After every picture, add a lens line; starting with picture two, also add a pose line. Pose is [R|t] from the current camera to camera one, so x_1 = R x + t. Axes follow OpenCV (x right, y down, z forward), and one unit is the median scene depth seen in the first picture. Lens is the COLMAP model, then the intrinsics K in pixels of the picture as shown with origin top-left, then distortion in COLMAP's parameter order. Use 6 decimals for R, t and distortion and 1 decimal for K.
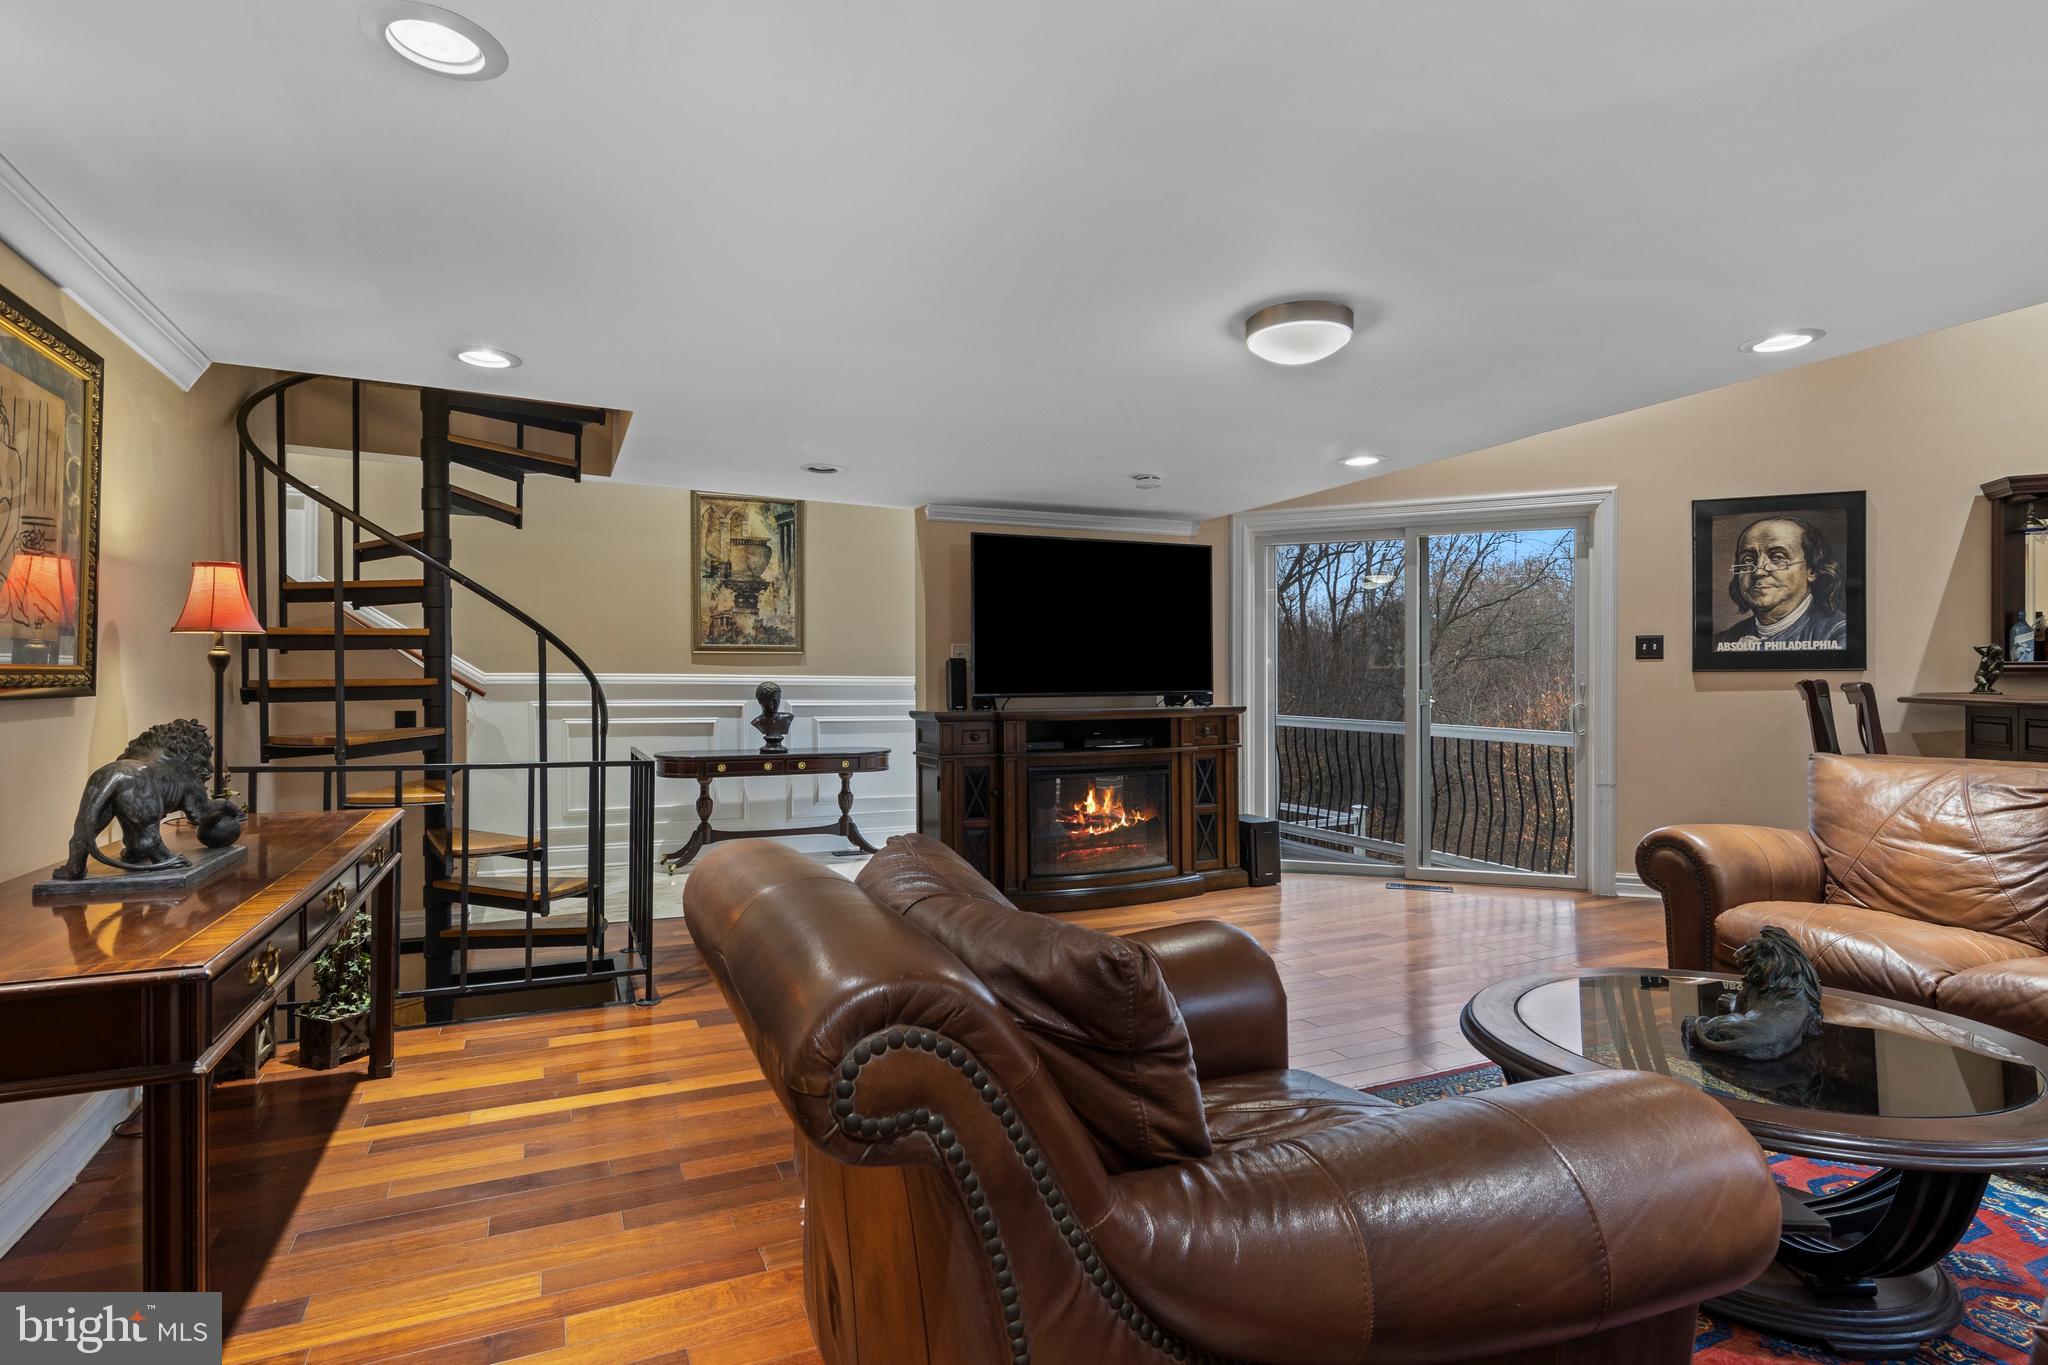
lens RADIAL K [[1066.3, 0, 1024.0], [0, 1066.3, 682.5], [0, 0, 1]] dist [-0.001153, -0.000197]
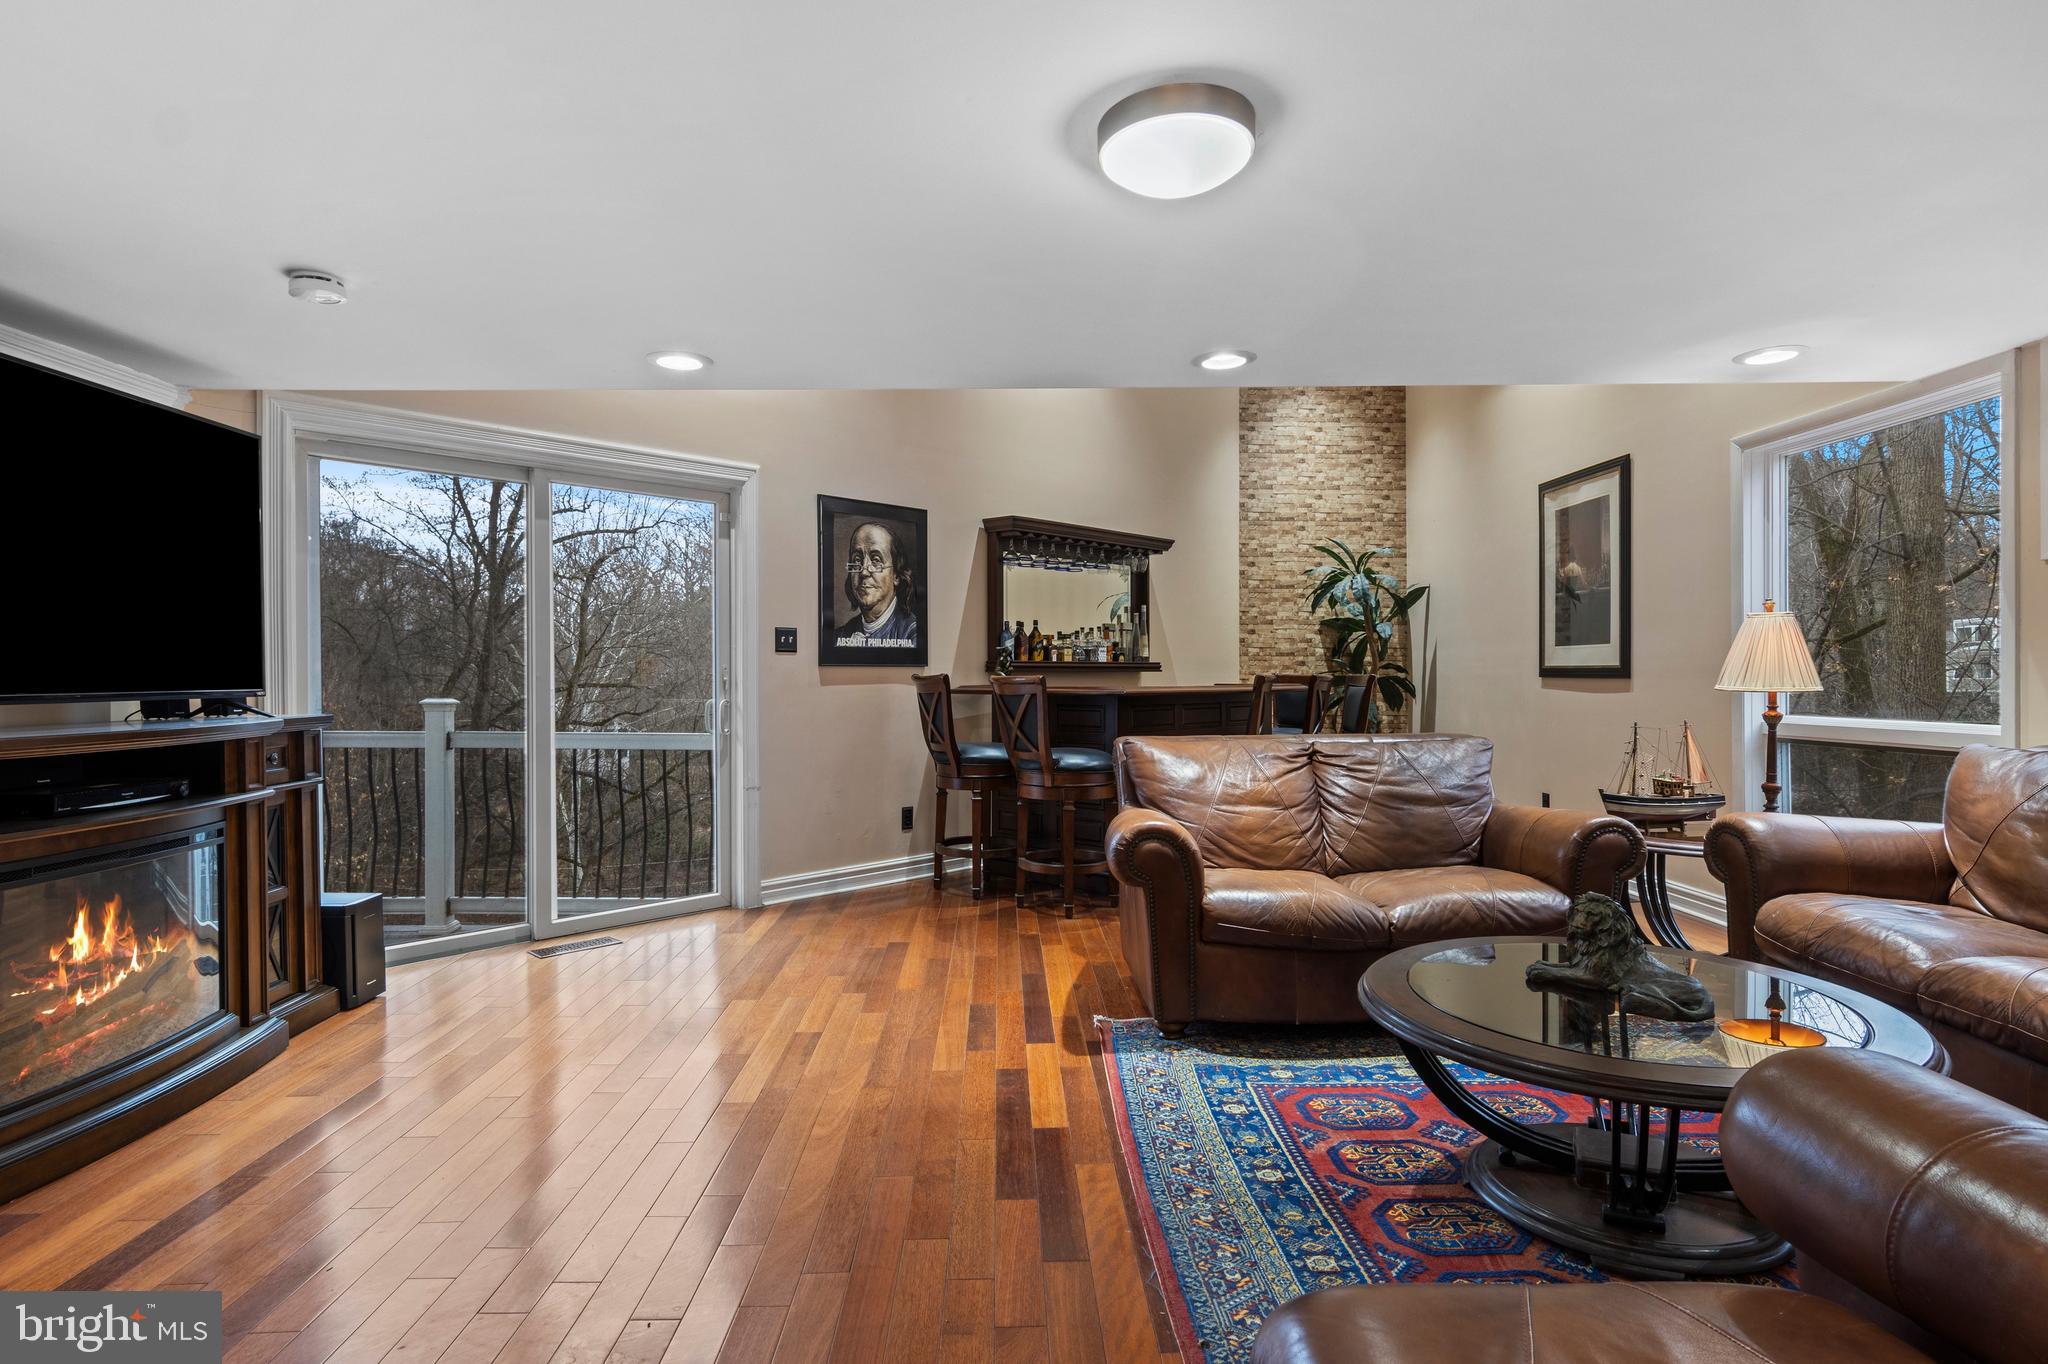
lens RADIAL K [[1046.8, 0, 1024.0], [0, 1046.8, 682.0], [0, 0, 1]] dist [0.069763, 0.000201]
pose [[0.398328, -0.002843, 0.917239, -0.203034], [0.003193, 0.999993, 0.001713, 0.004093], [-0.917238, 0.002247, 0.398334, 0.436207]]
